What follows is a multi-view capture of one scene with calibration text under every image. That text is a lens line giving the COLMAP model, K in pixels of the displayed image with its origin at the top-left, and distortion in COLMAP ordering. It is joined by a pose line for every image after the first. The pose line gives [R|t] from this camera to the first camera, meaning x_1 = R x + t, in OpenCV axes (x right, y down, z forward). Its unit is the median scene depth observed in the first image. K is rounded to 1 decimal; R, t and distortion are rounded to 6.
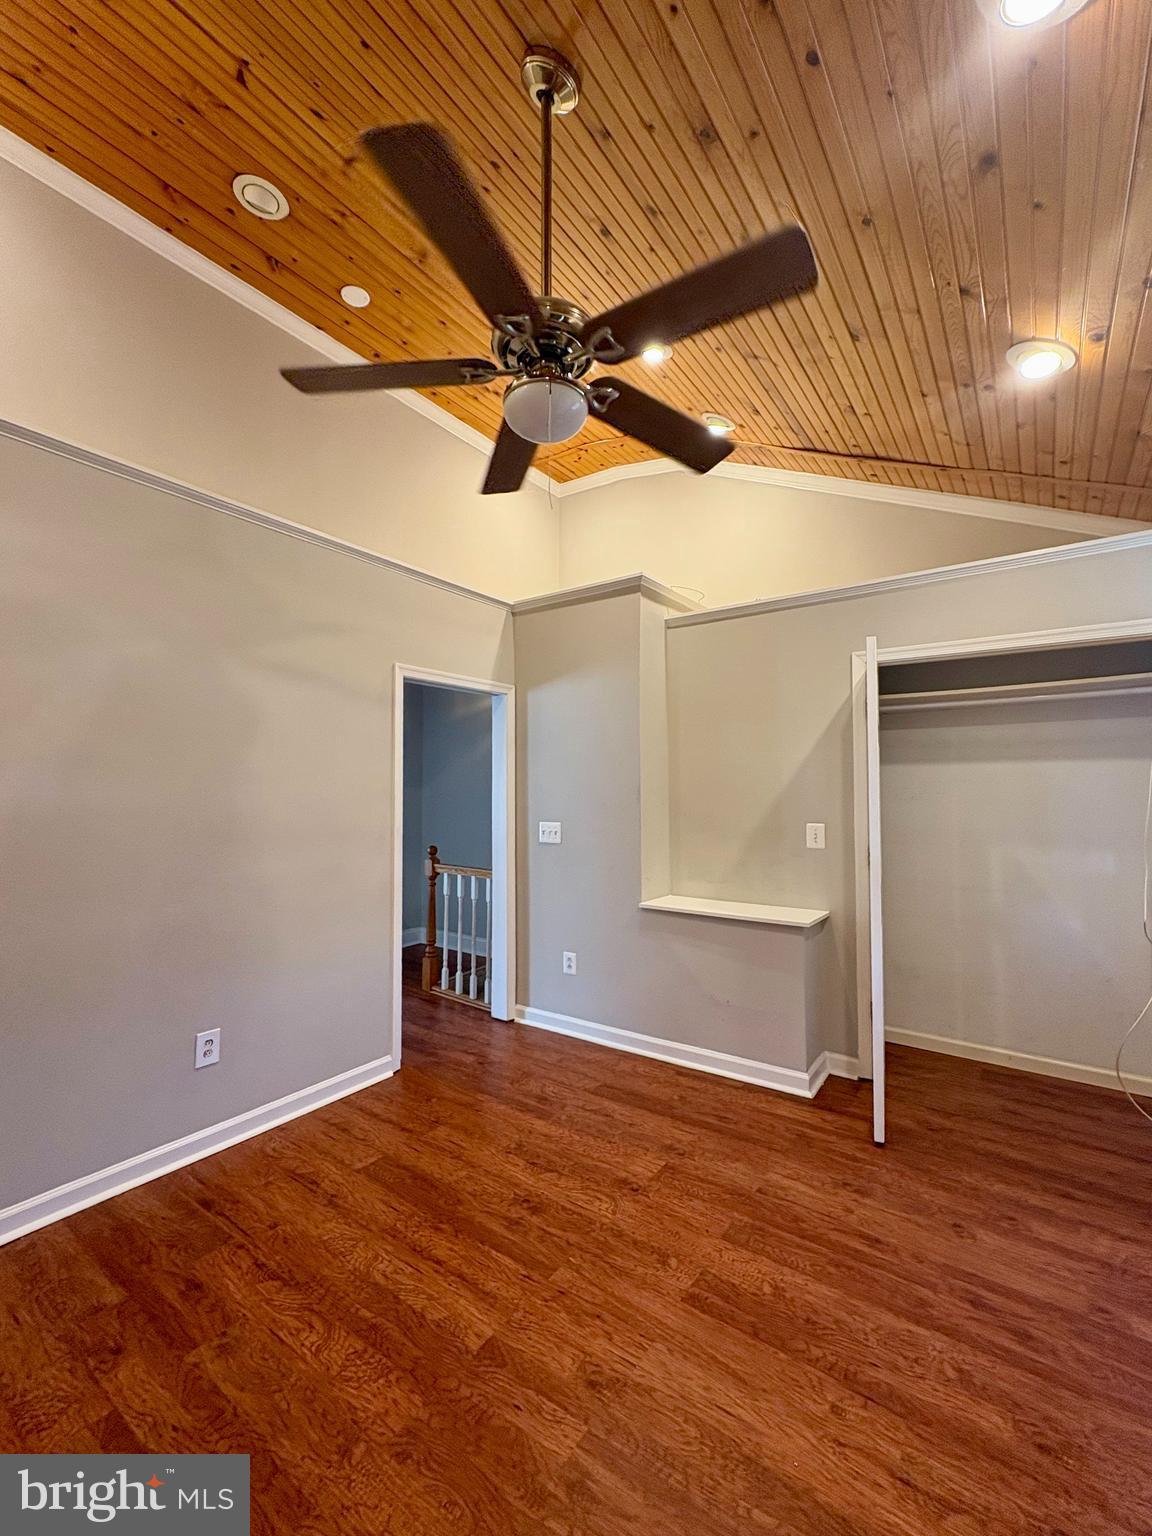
lens RADIAL K [[635.3, 0, 578.5], [0, 635.3, 772.6], [0, 0, 1]] dist [0.003146, 0.000185]
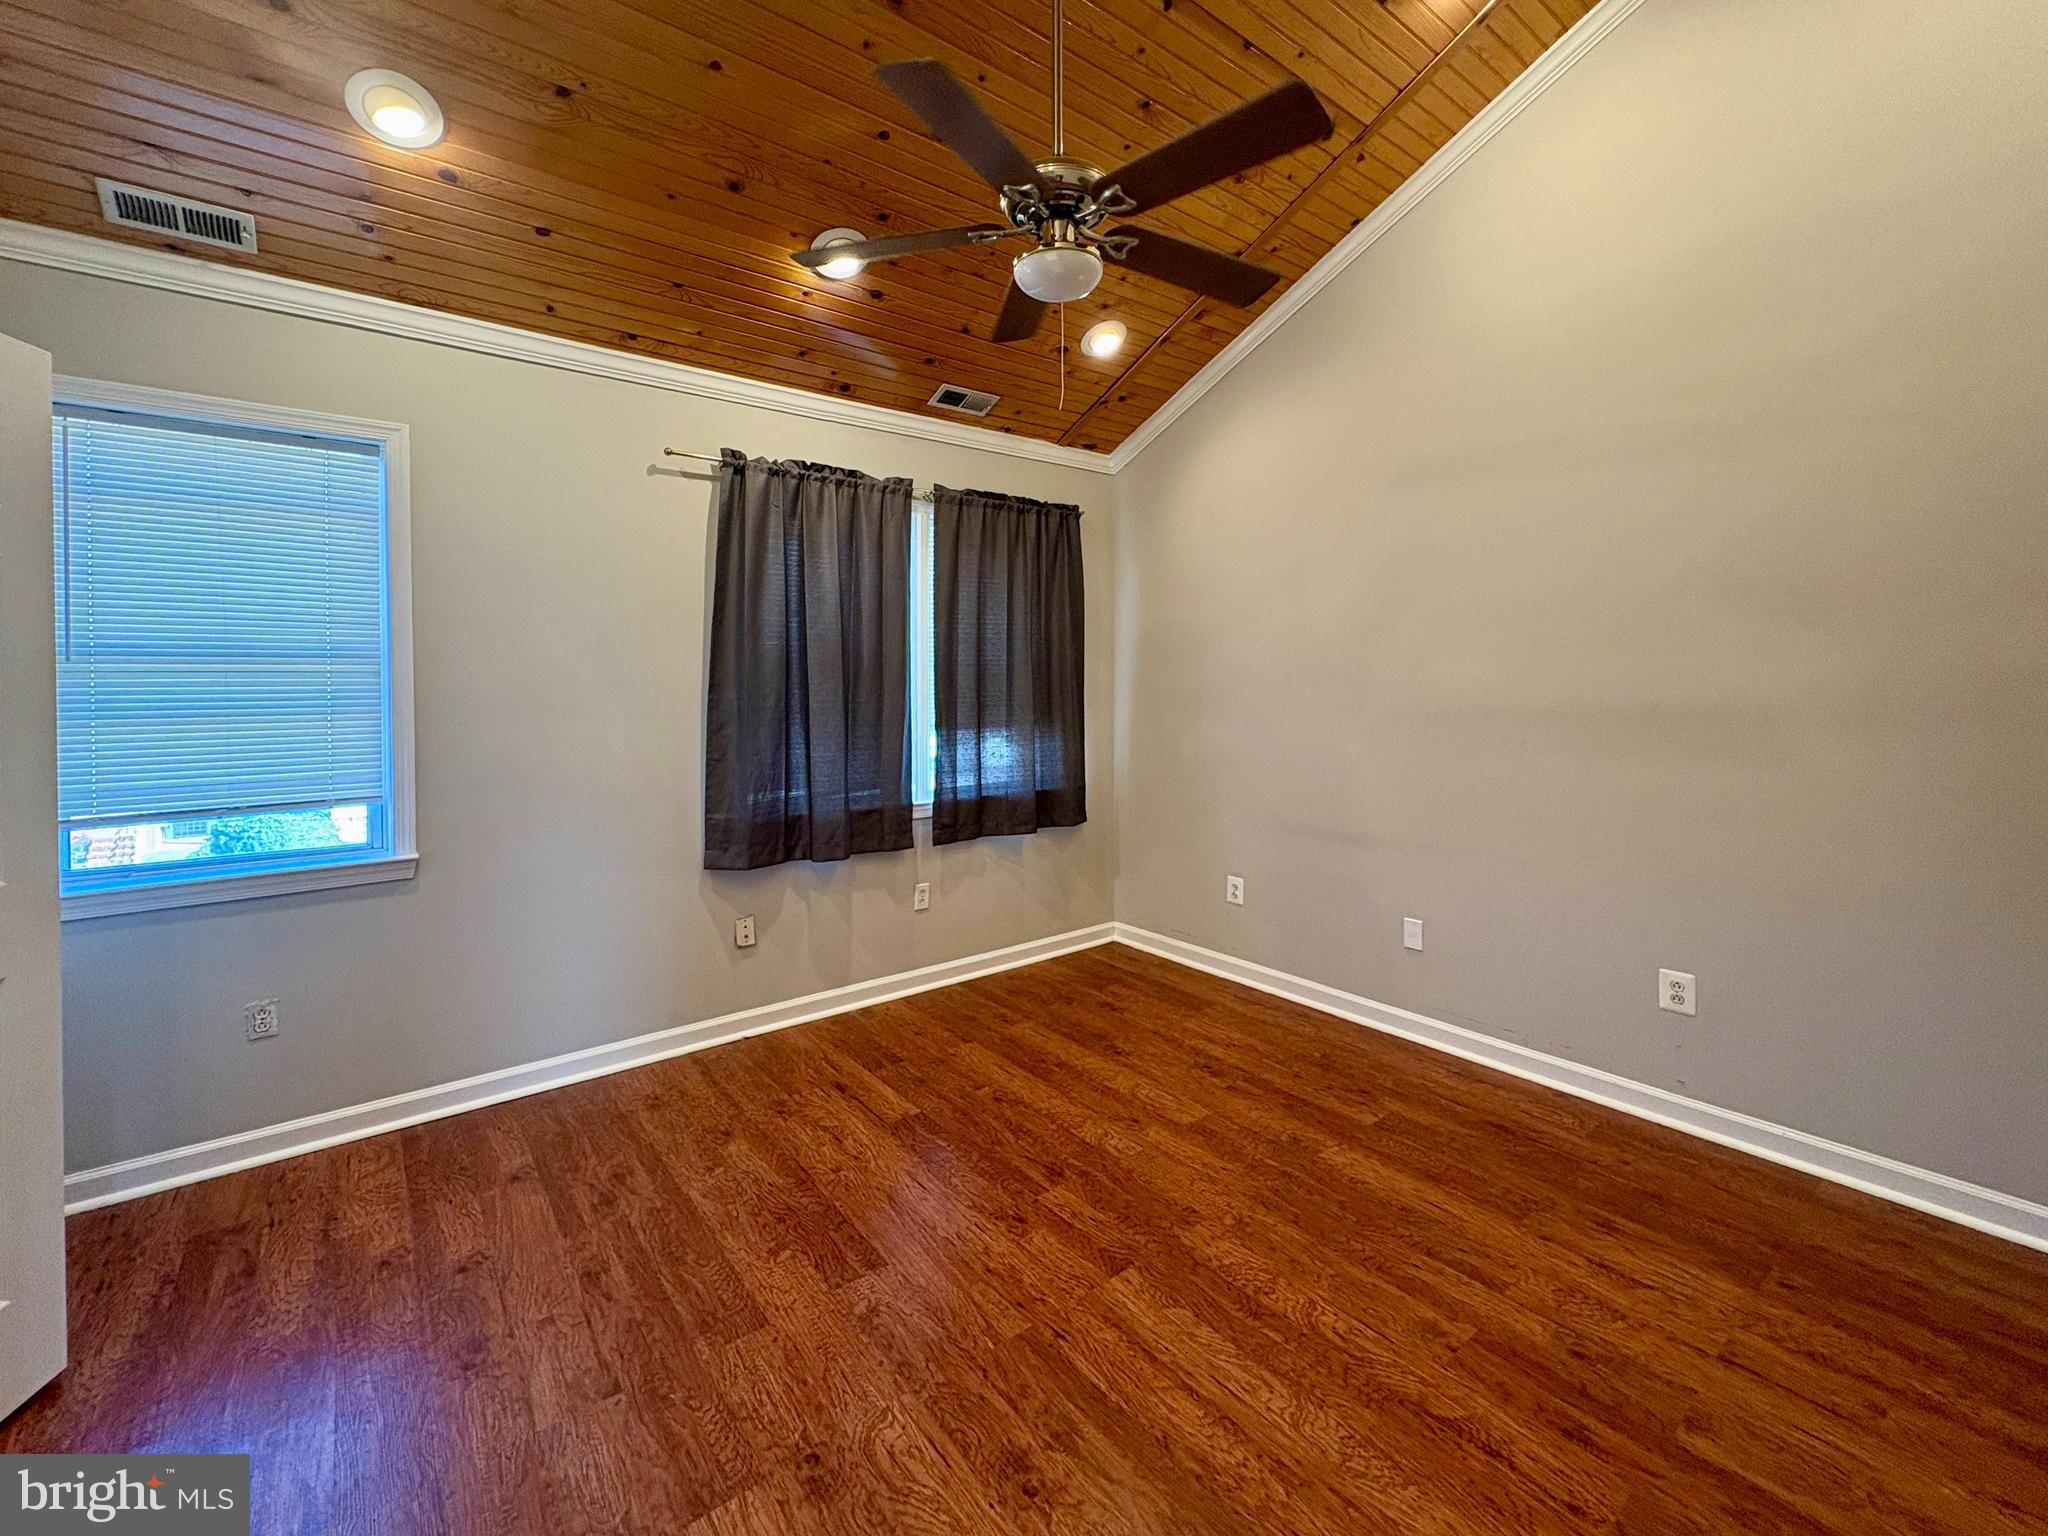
lens RADIAL K [[847.1, 0, 1019.9], [0, 847.1, 768.7], [0, 0, 1]] dist [0.003146, 0.000185]
pose [[-0.960013, -0.022936, 0.279013, -0.298323], [-0.000974, 0.996906, 0.078597, 0.083779], [-0.279953, 0.075183, -0.957065, 1.935221]]
